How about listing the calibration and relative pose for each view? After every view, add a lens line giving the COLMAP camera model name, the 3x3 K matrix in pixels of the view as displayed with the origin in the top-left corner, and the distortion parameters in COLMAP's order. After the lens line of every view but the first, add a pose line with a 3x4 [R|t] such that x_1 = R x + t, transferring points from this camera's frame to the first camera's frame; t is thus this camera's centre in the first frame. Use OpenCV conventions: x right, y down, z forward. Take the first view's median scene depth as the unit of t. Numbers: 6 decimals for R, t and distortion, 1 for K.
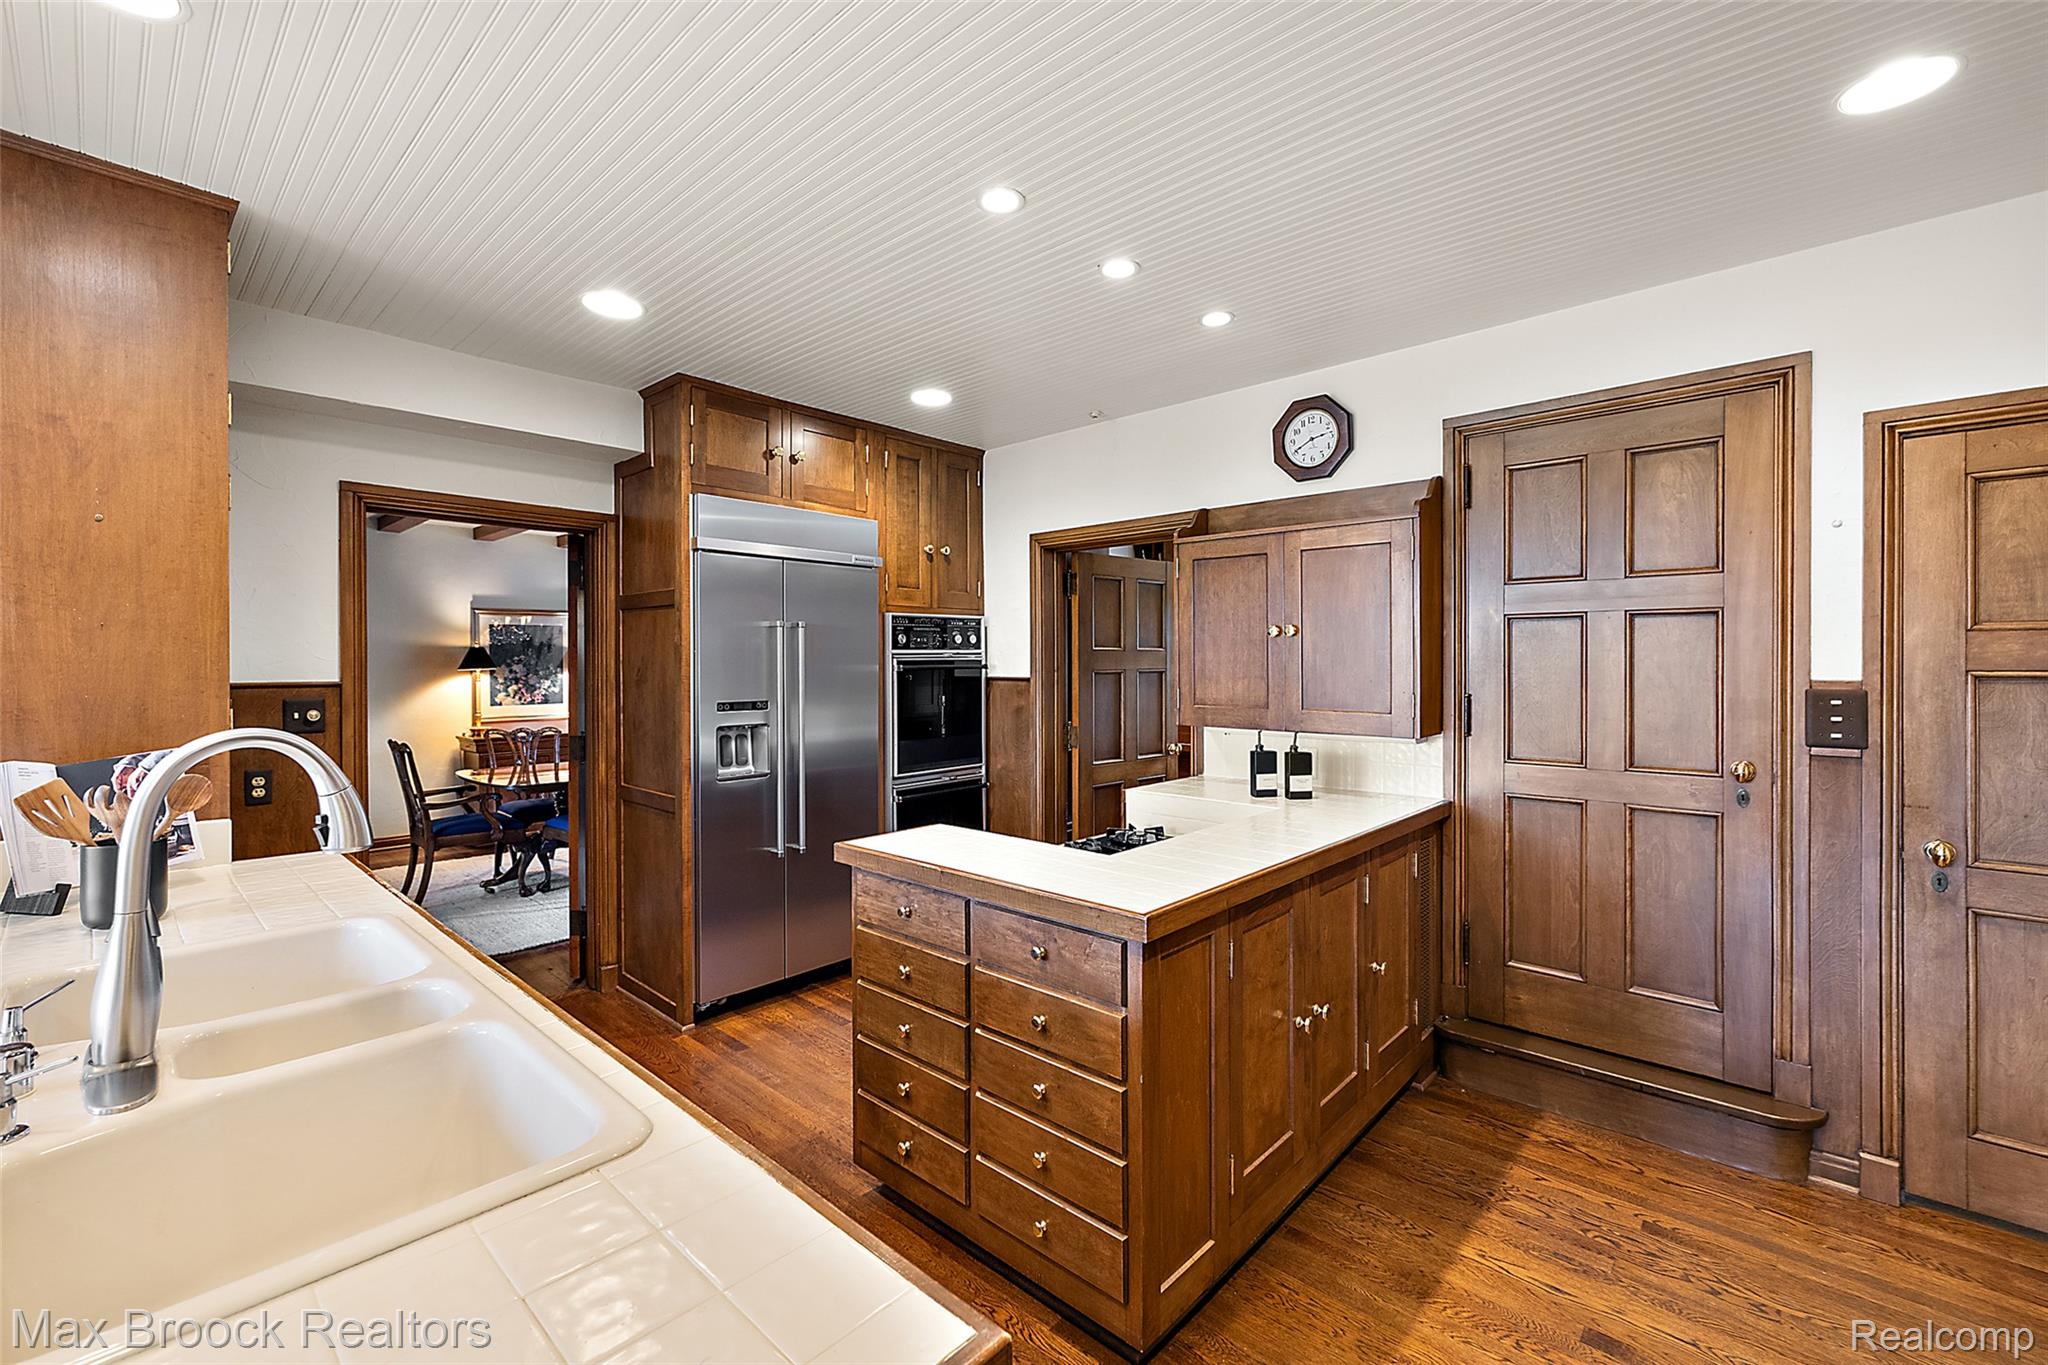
lens RADIAL K [[875.6, 0, 1020.6], [0, 875.6, 666.7], [0, 0, 1]] dist [-0.001155, -0.000008]
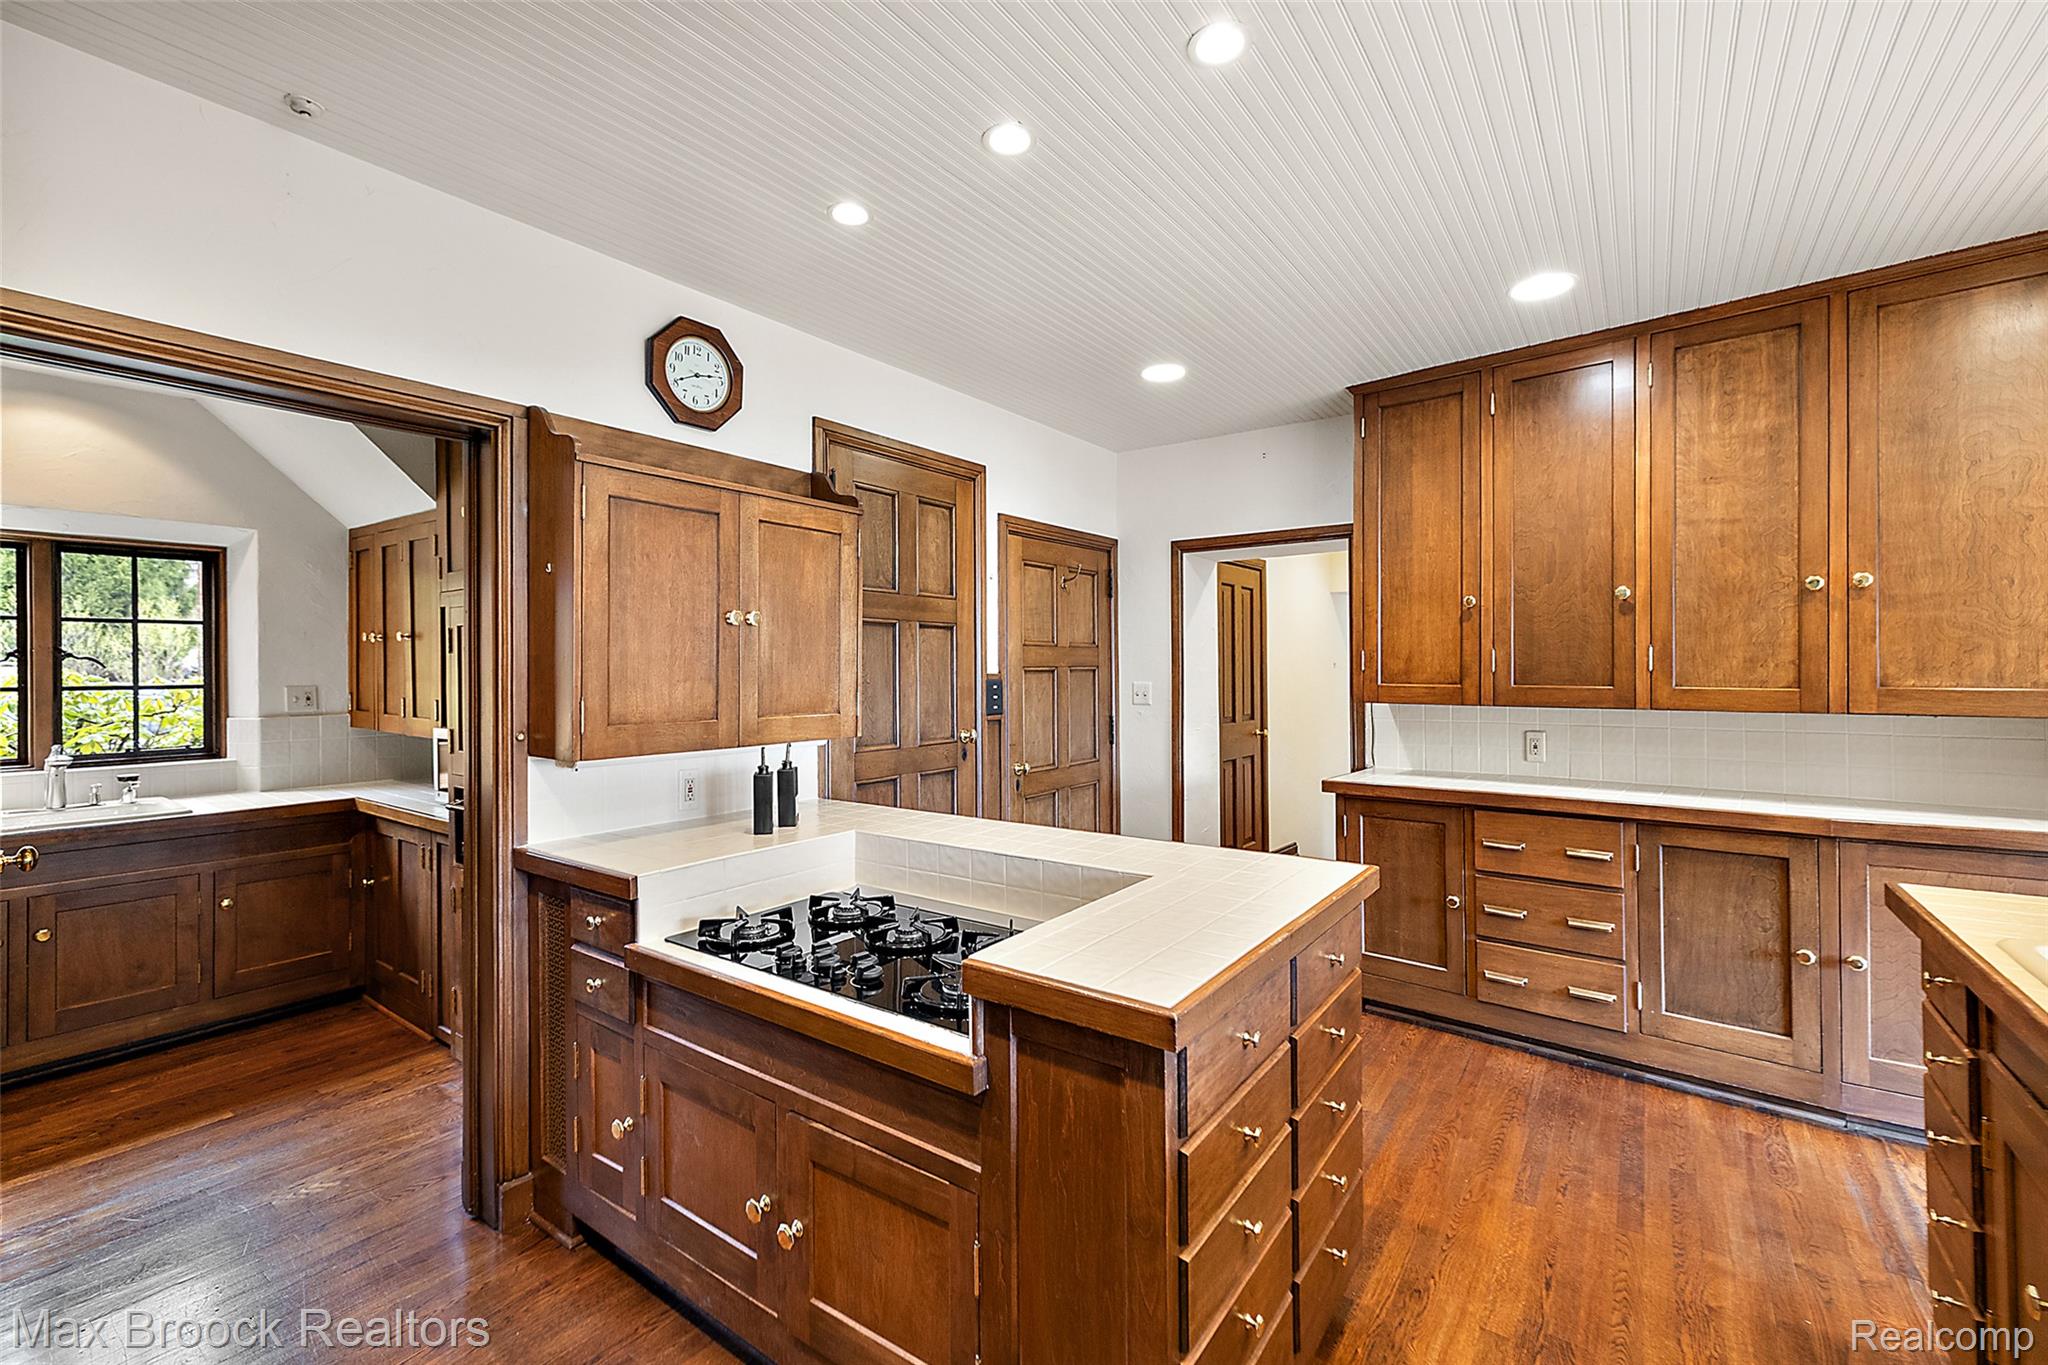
lens RADIAL K [[875.6, 0, 1020.1], [0, 875.6, 673.1], [0, 0, 1]] dist [-0.001155, -0.000008]
pose [[-0.109722, -0.000507, 0.993962, -0.486568], [0.013268, 0.999910, 0.001975, 0.009789], [-0.993874, 0.013405, -0.109705, 0.809308]]
